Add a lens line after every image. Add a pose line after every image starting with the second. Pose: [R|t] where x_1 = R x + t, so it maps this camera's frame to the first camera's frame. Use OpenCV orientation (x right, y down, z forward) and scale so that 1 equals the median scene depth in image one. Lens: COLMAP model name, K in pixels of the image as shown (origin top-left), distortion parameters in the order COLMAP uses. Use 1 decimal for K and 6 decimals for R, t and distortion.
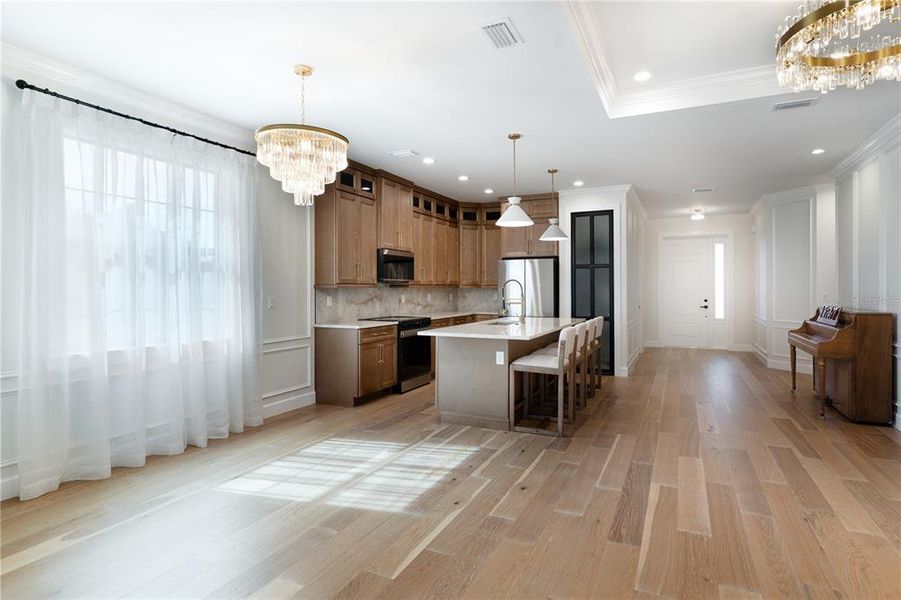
lens RADIAL K [[473.6, 0, 440.5], [0, 473.6, 294.4], [0, 0, 1]] dist [-0.001836, -0.002891]
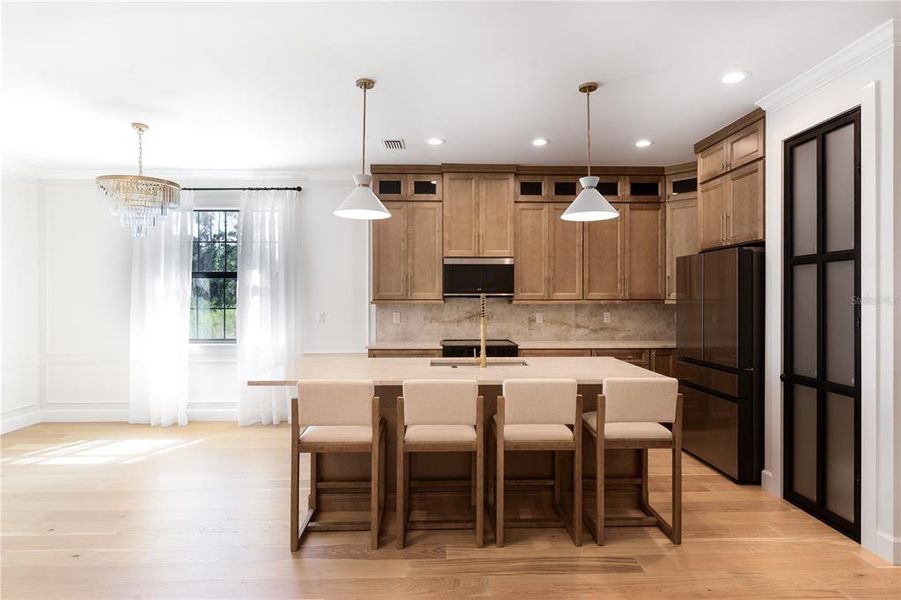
lens RADIAL K [[473.6, 0, 445.1], [0, 473.6, 300.6], [0, 0, 1]] dist [-0.001836, -0.002891]
pose [[0.468733, 0.009908, -0.883284, 0.529543], [-0.012068, 0.999916, 0.004812, -0.021207], [0.883258, 0.008404, 0.468813, 0.519669]]
